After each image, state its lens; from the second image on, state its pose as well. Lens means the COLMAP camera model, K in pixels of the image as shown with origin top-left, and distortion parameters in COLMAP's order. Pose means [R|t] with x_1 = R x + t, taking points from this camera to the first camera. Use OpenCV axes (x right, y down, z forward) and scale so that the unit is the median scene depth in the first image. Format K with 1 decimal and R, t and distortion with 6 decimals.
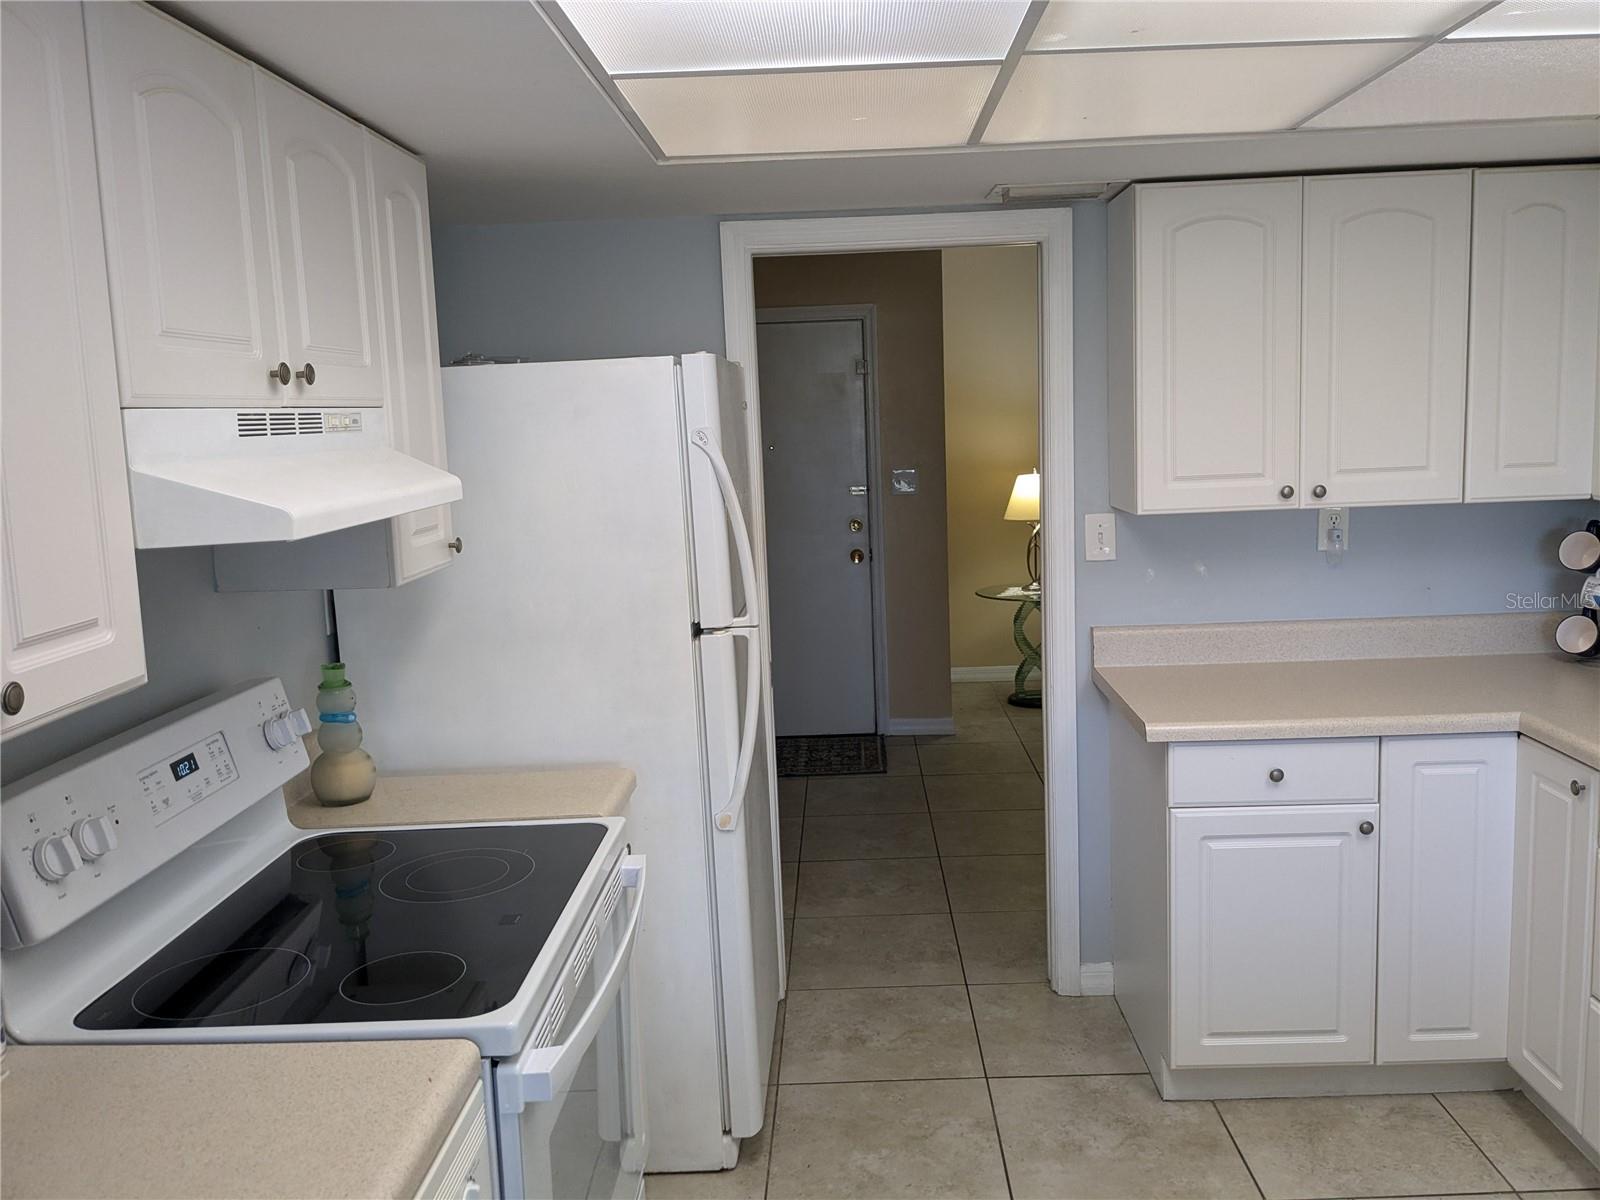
lens RADIAL K [[1289.1, 0, 817.6], [0, 1289.1, 591.2], [0, 0, 1]] dist [0.029848, -0.063924]
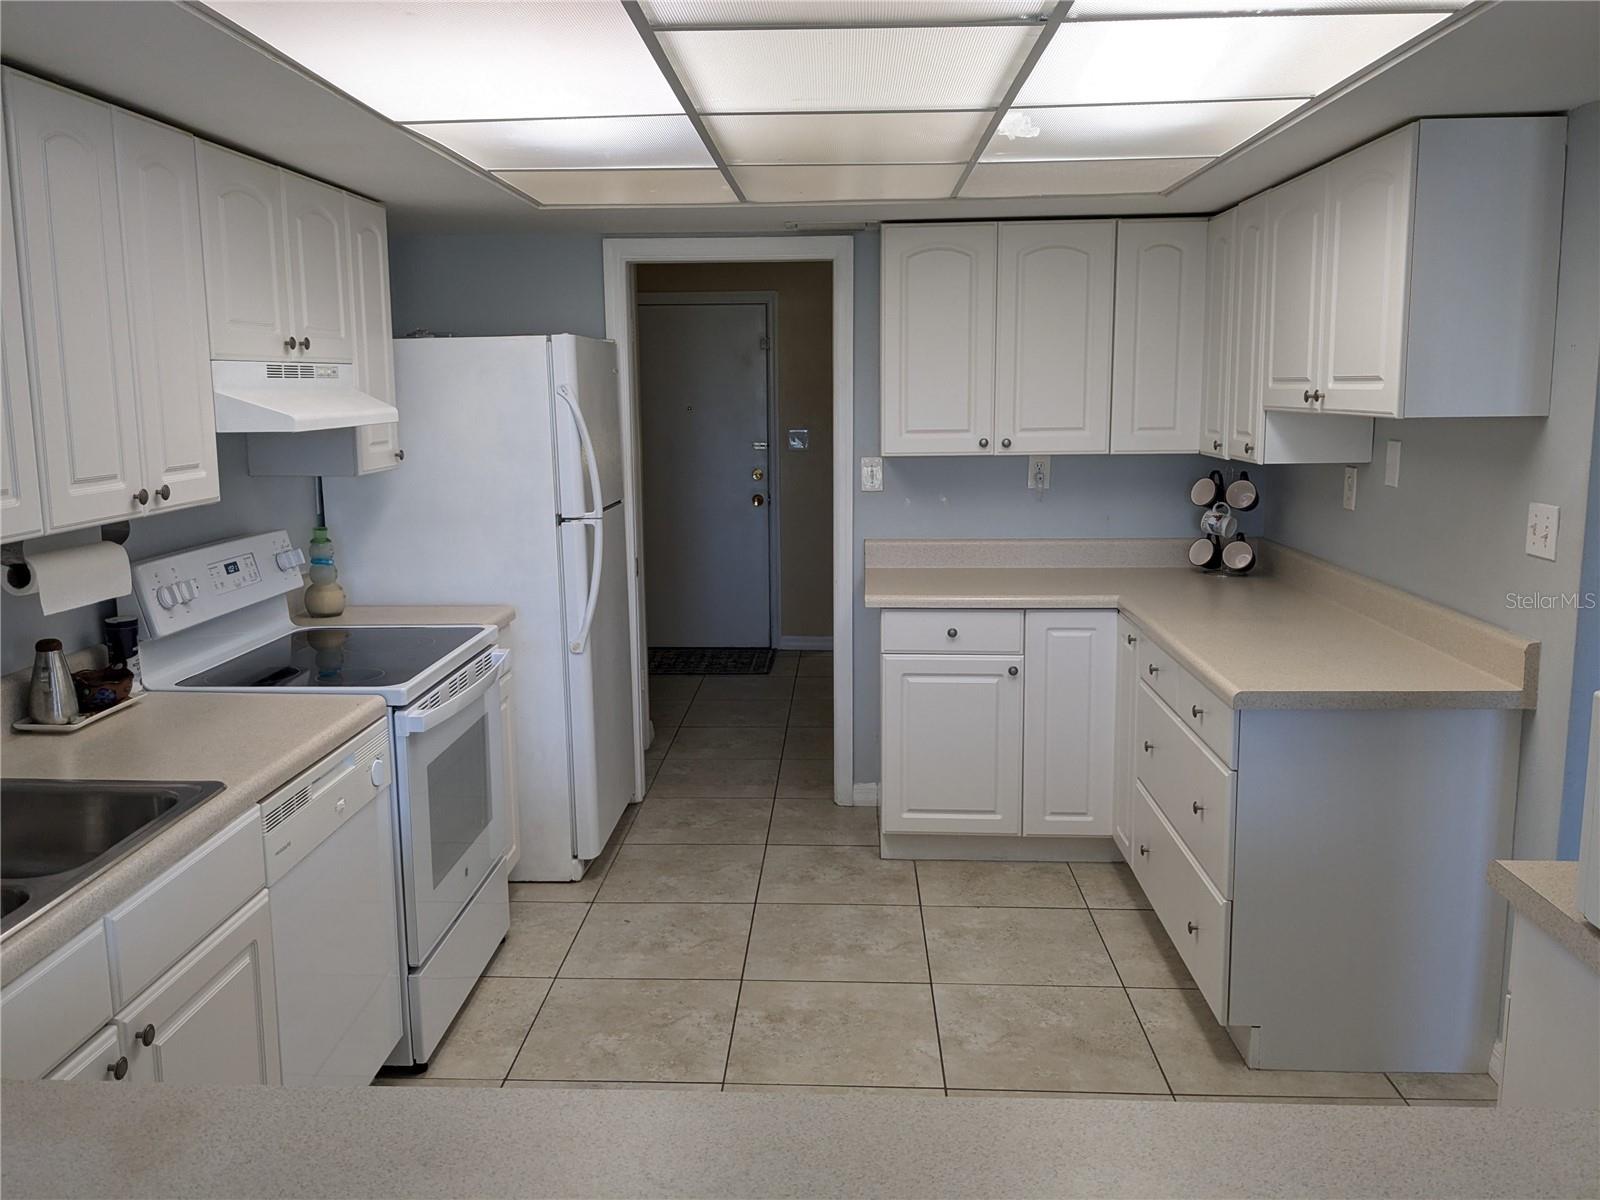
lens RADIAL K [[1289.1, 0, 782.5], [0, 1289.1, 606.9], [0, 0, 1]] dist [0.029848, -0.063924]
pose [[0.999073, 0.033959, -0.026459, 0.197094], [-0.033048, 0.998871, 0.034131, 0.068302], [0.027589, -0.033225, 0.999067, -0.474275]]
